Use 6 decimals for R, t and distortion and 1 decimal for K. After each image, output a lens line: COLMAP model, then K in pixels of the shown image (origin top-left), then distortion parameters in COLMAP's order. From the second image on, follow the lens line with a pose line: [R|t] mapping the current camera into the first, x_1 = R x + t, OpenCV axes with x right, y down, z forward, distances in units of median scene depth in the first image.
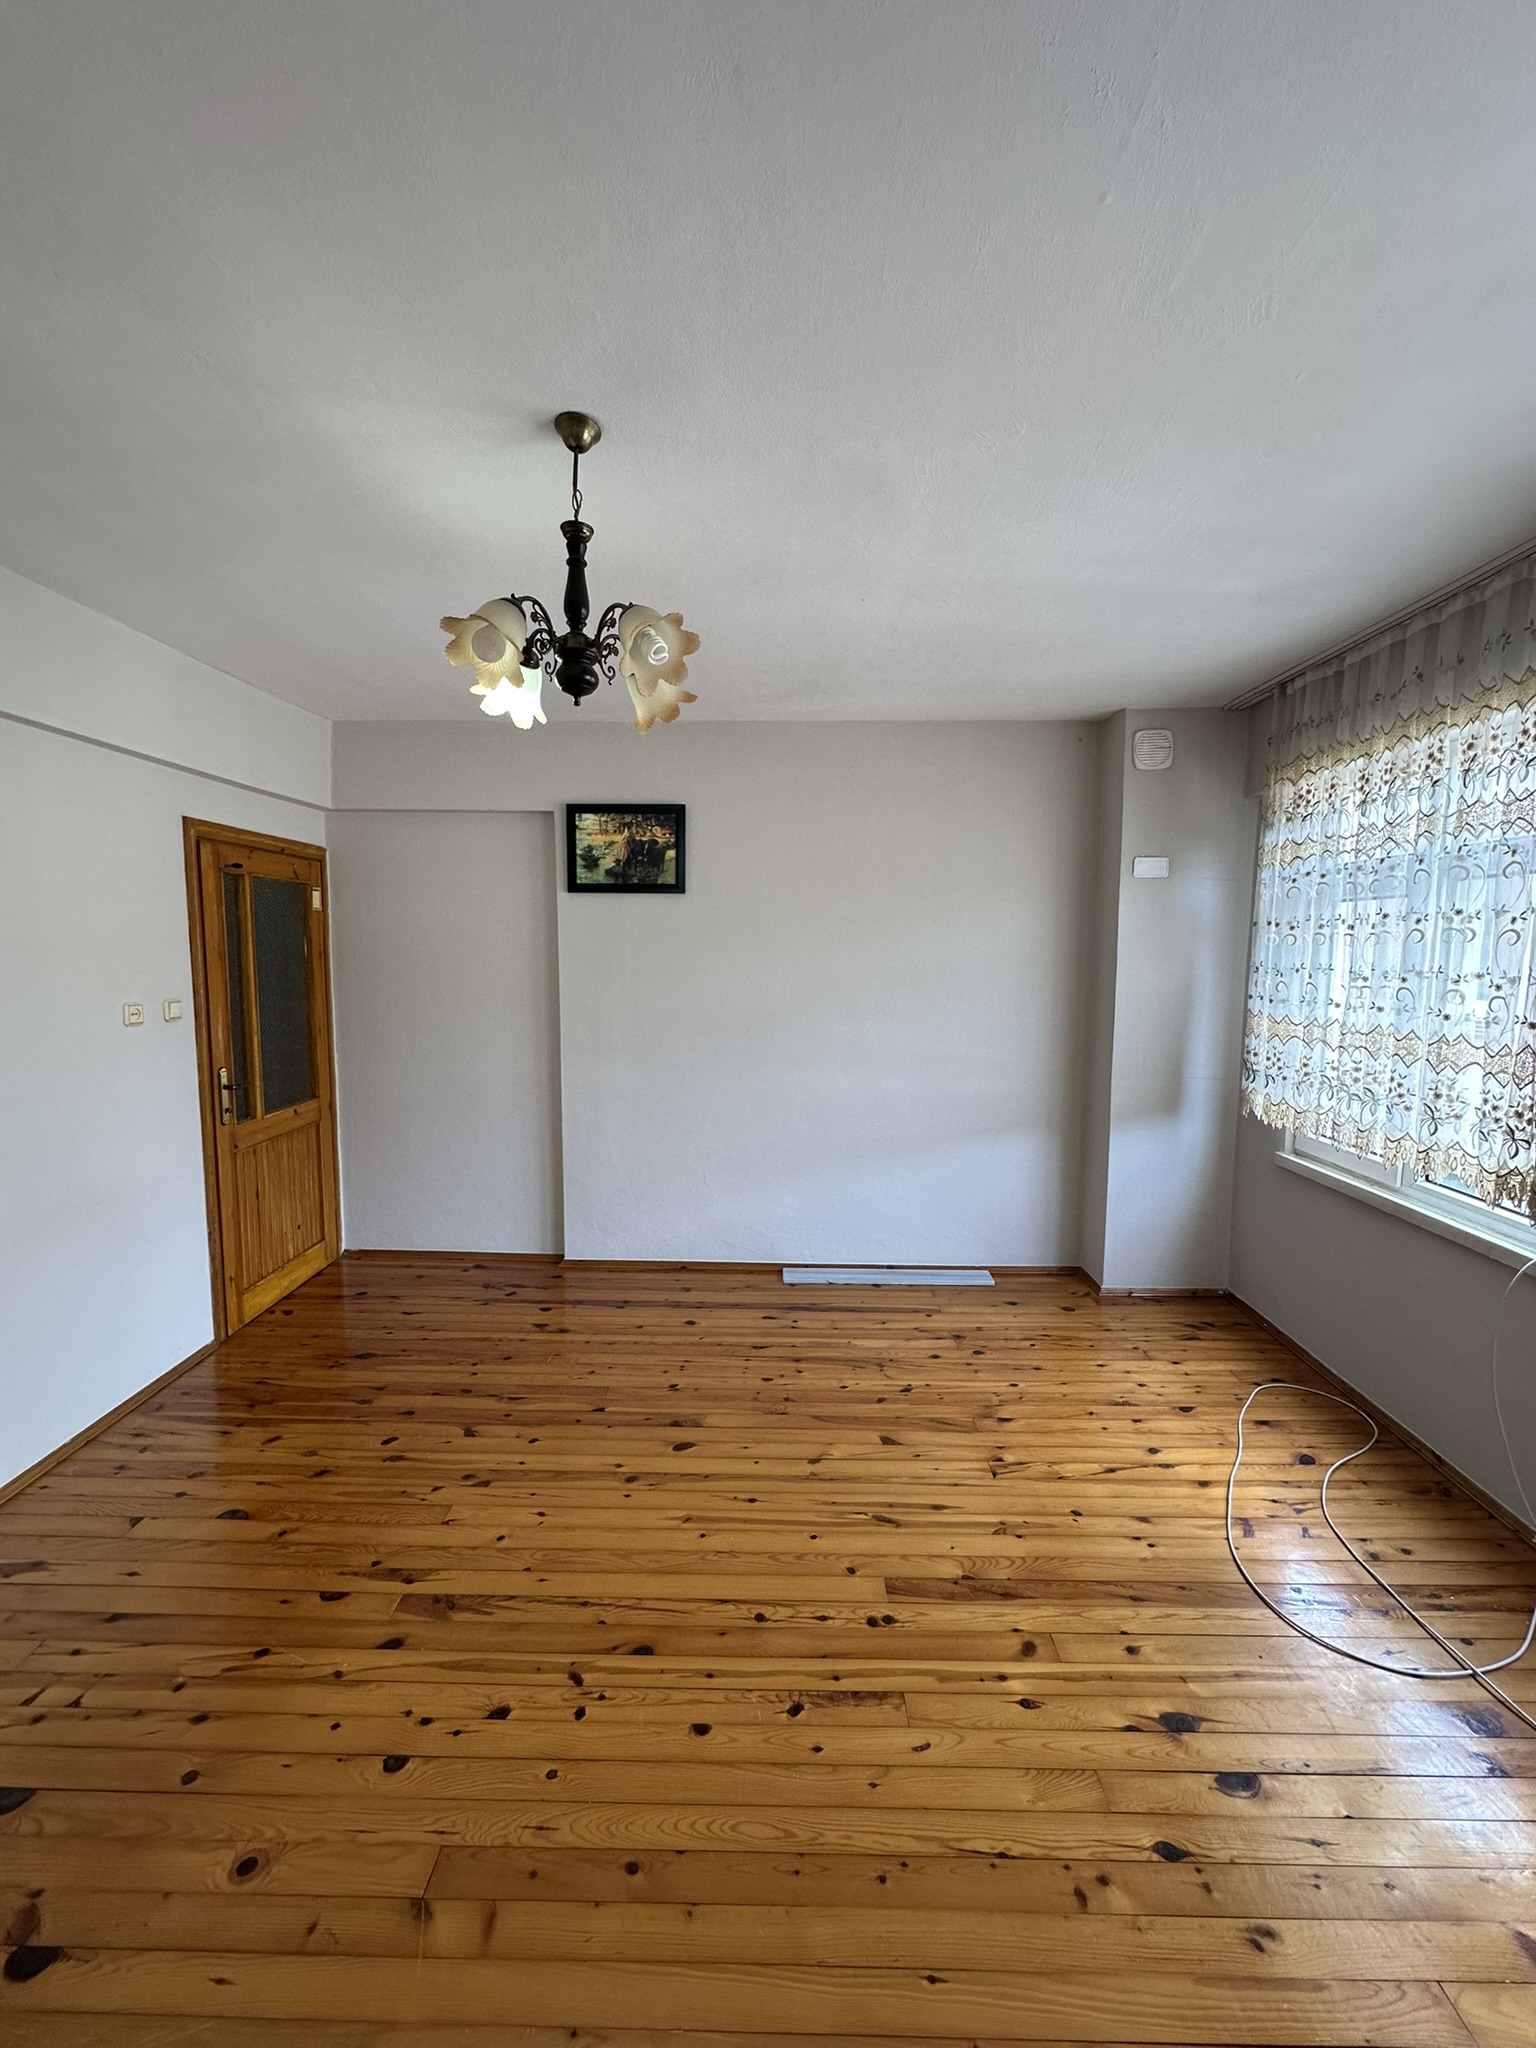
lens RADIAL K [[815.6, 0, 767.5], [0, 815.6, 1026.8], [0, 0, 1]] dist [-0.003629, 0.000777]
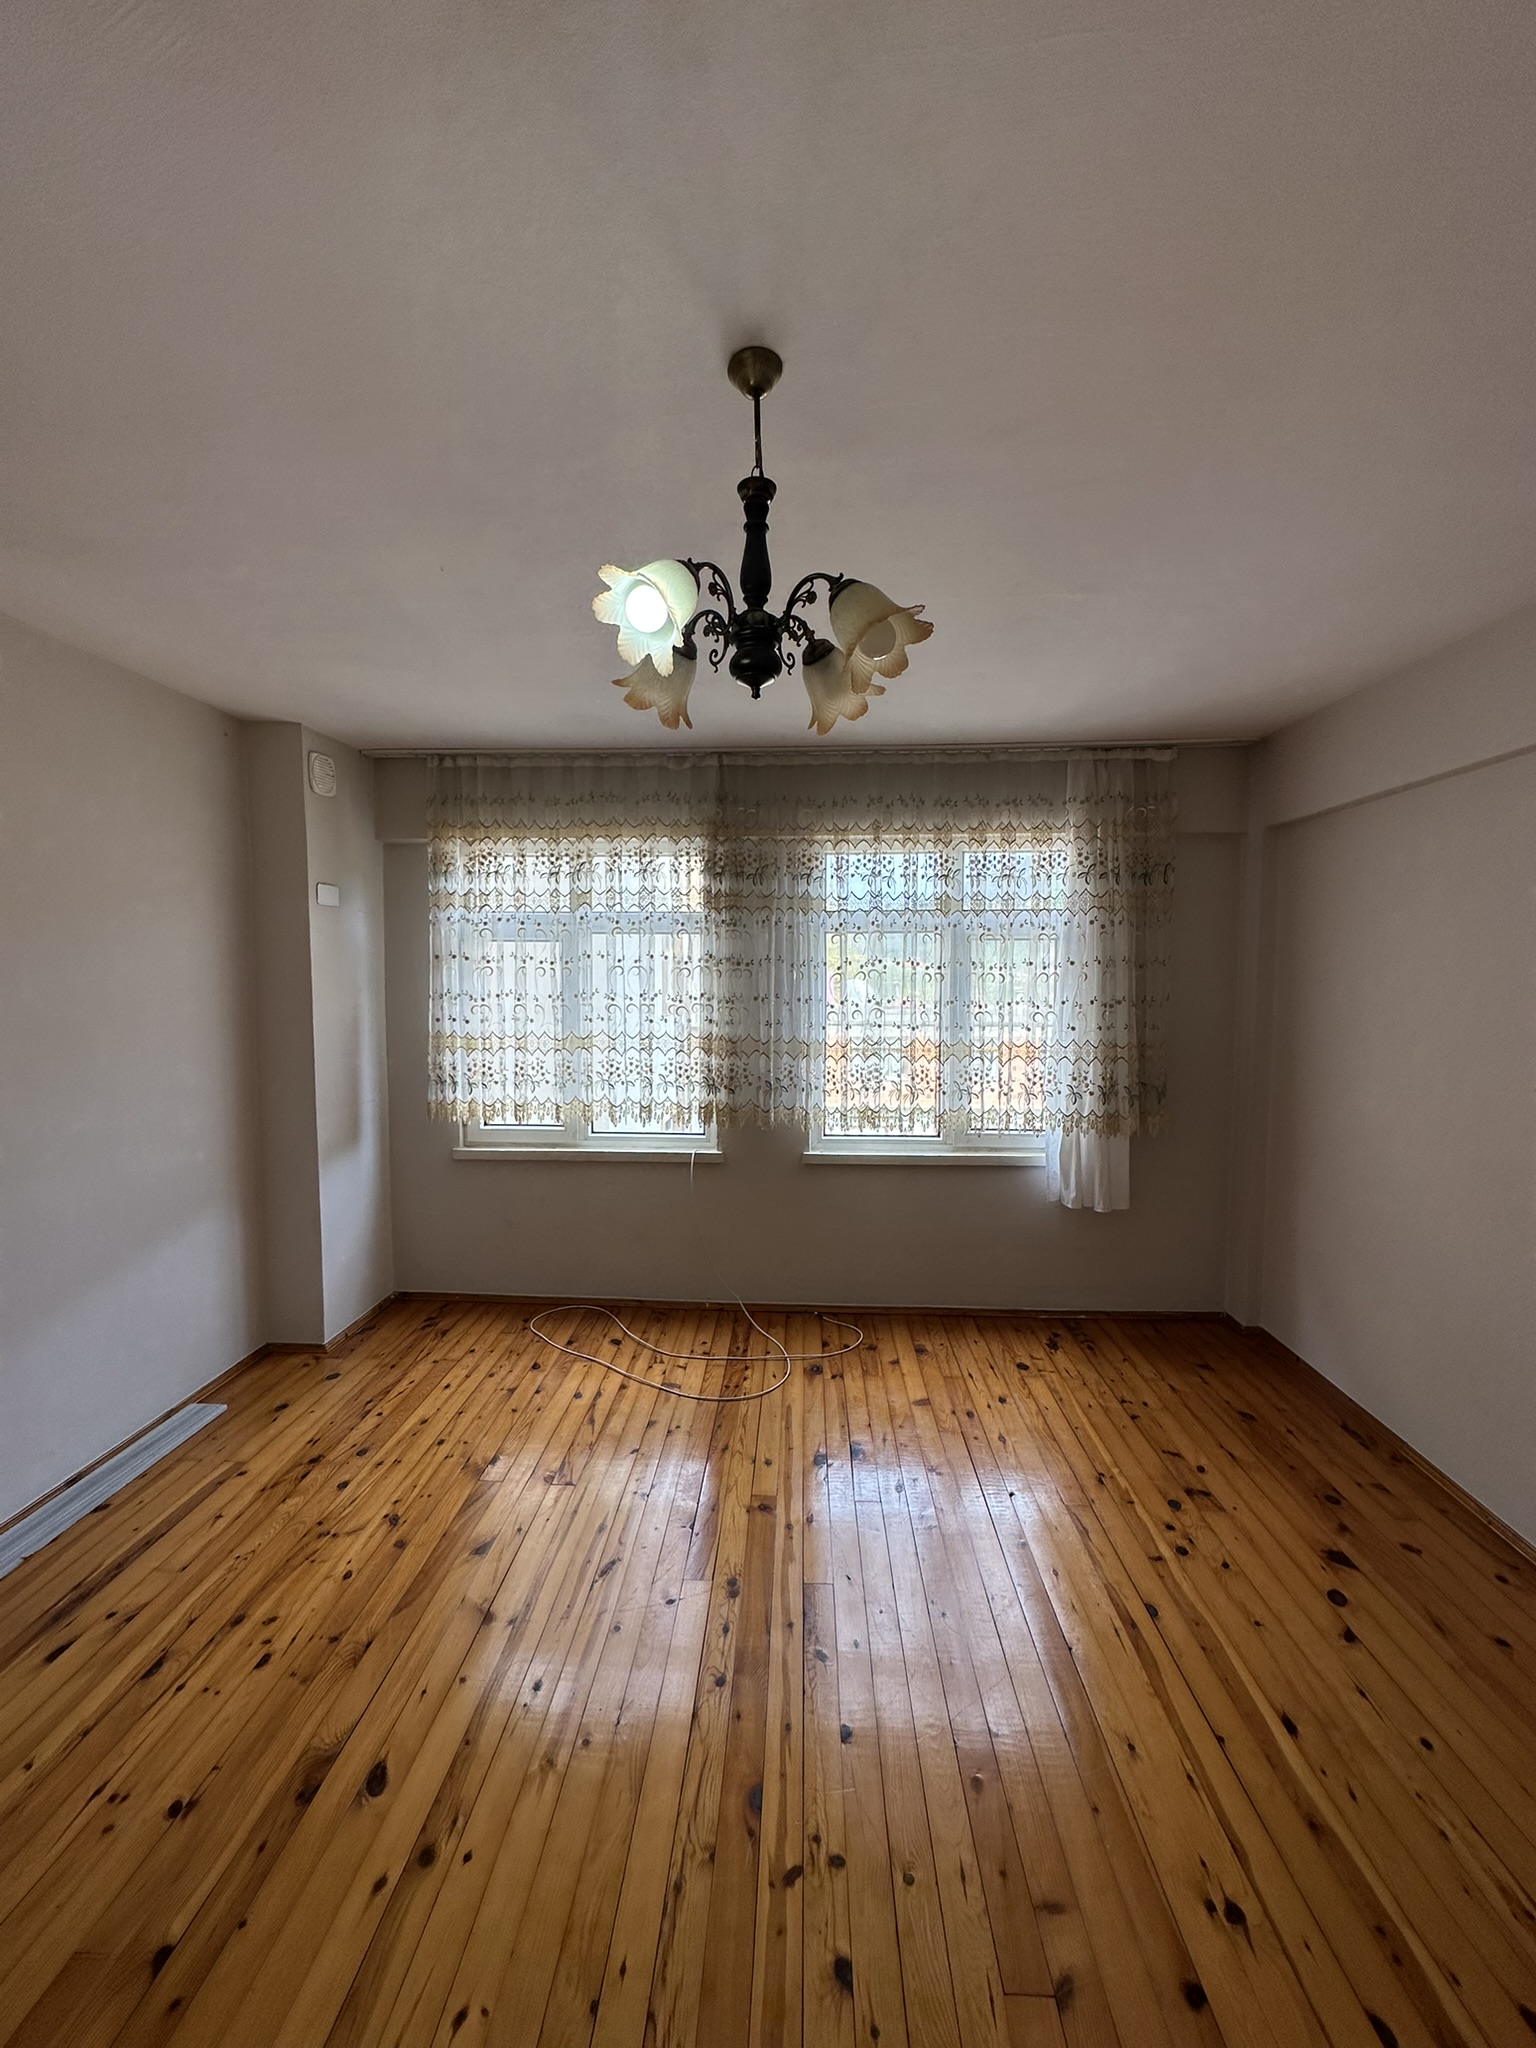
lens RADIAL K [[815.6, 0, 767.5], [0, 815.6, 1026.8], [0, 0, 1]] dist [-0.003629, 0.000777]
pose [[0.030637, -0.068443, 0.997184, -0.782281], [0.093479, 0.993476, 0.065317, -0.085121], [-0.995150, 0.091214, 0.036835, 0.718786]]
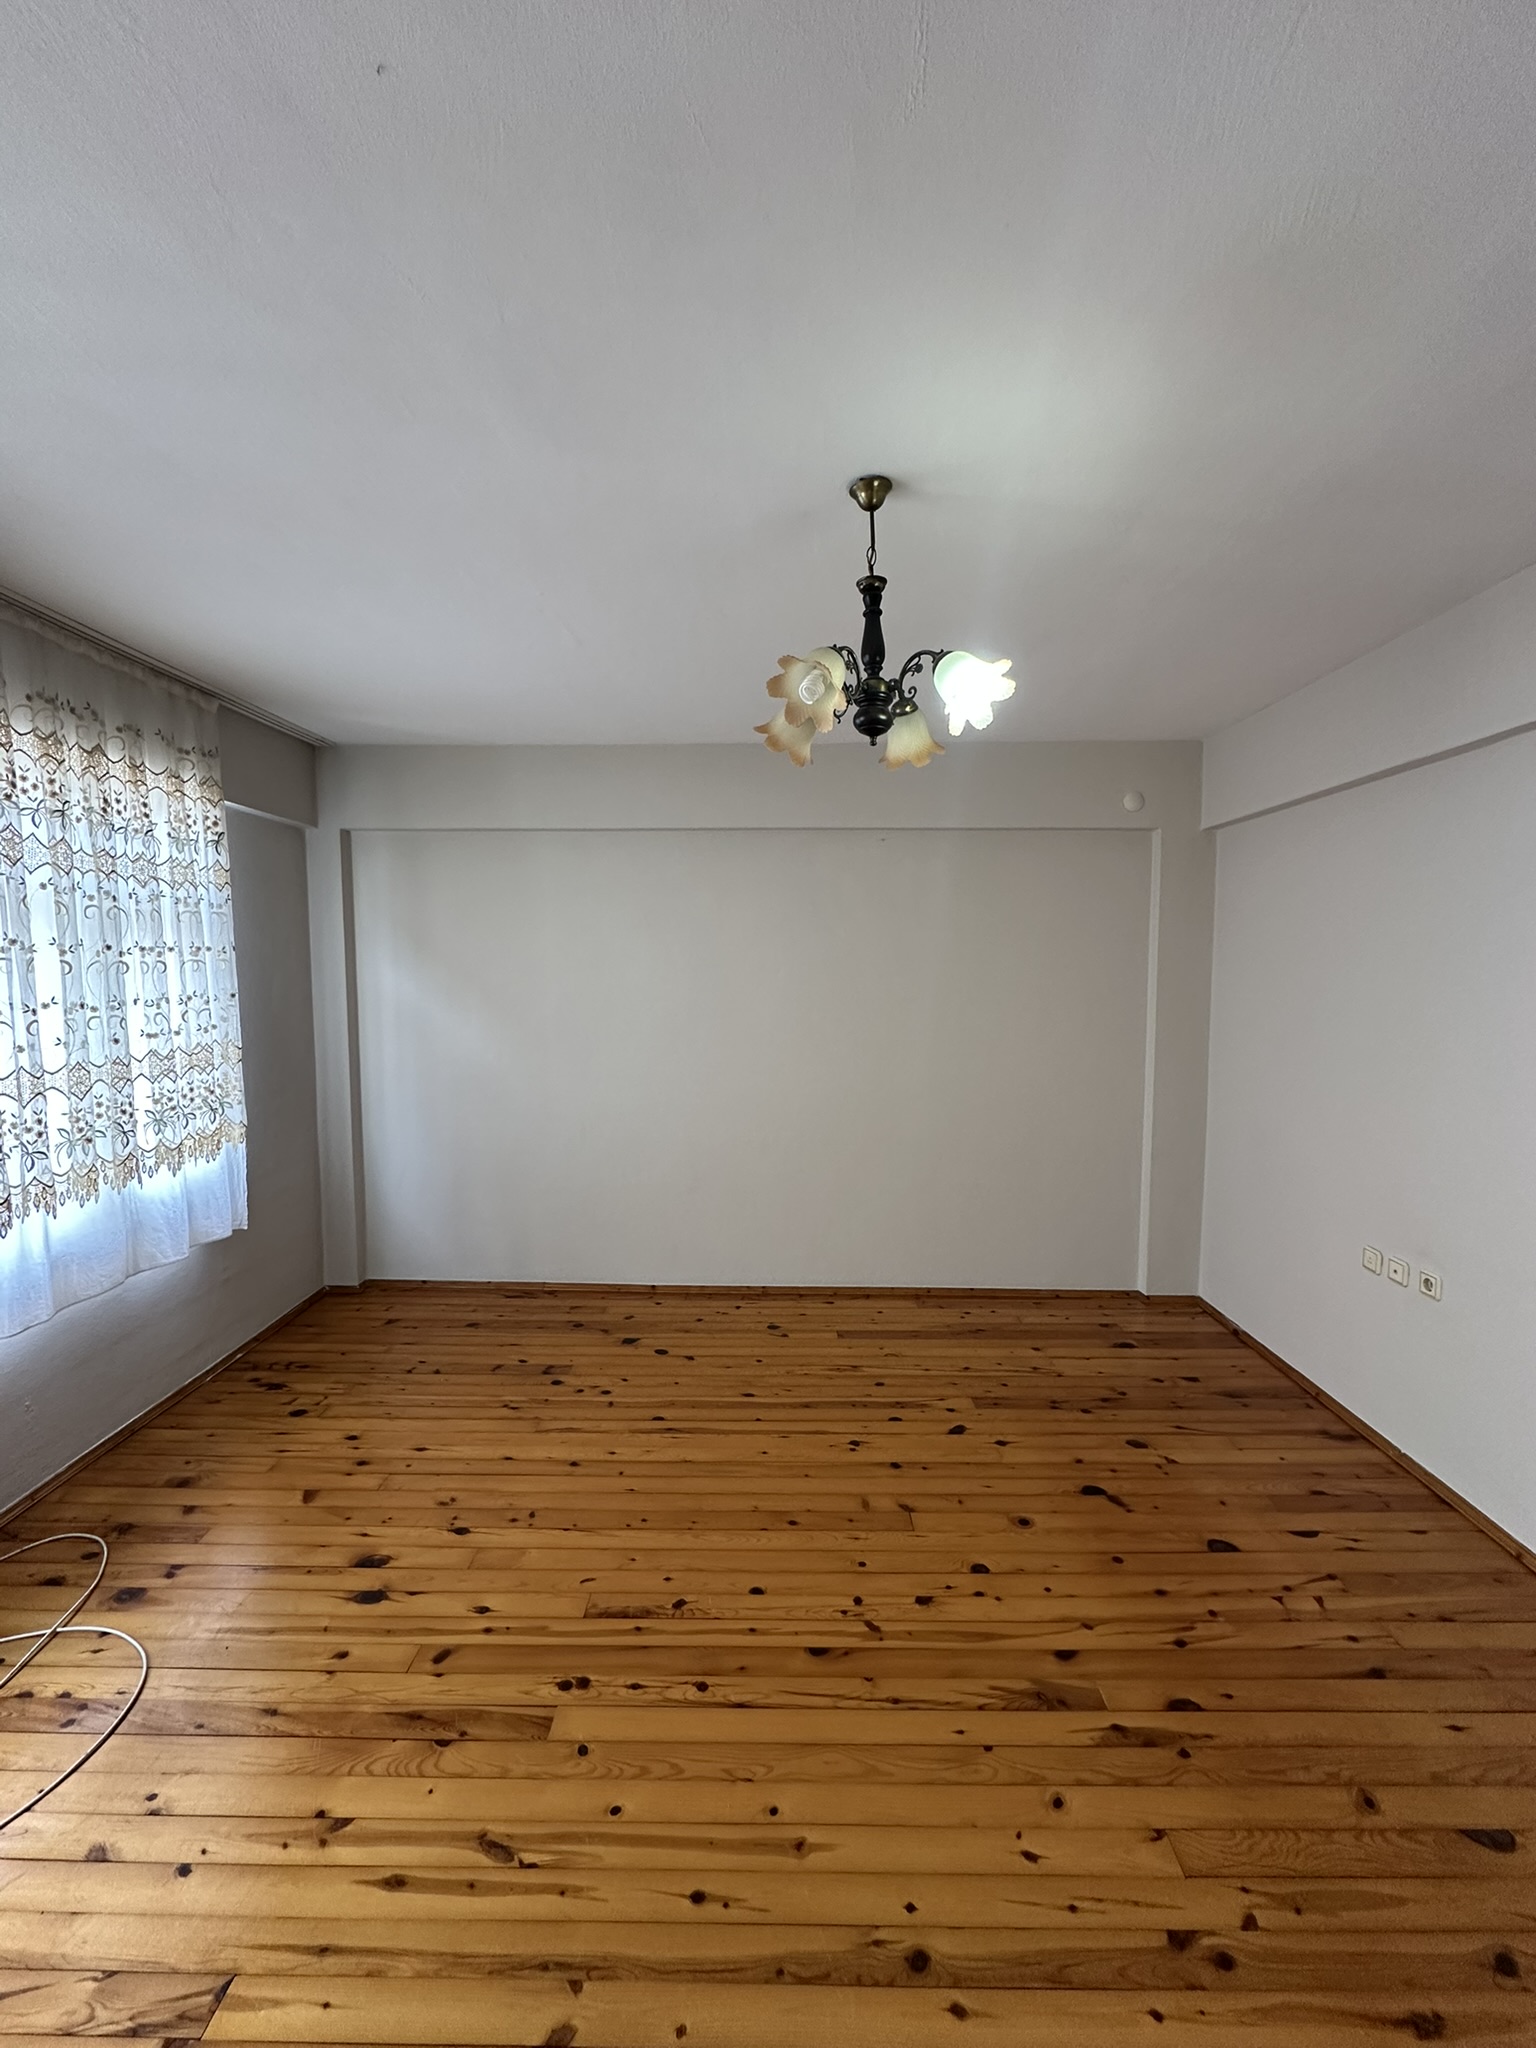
lens RADIAL K [[815.6, 0, 767.5], [0, 815.6, 1026.8], [0, 0, 1]] dist [-0.003629, 0.000777]
pose [[-0.999993, -0.003028, 0.002368, -0.072288], [-0.002583, 0.985507, 0.169617, -0.154371], [-0.002847, 0.169610, -0.985507, 1.536628]]
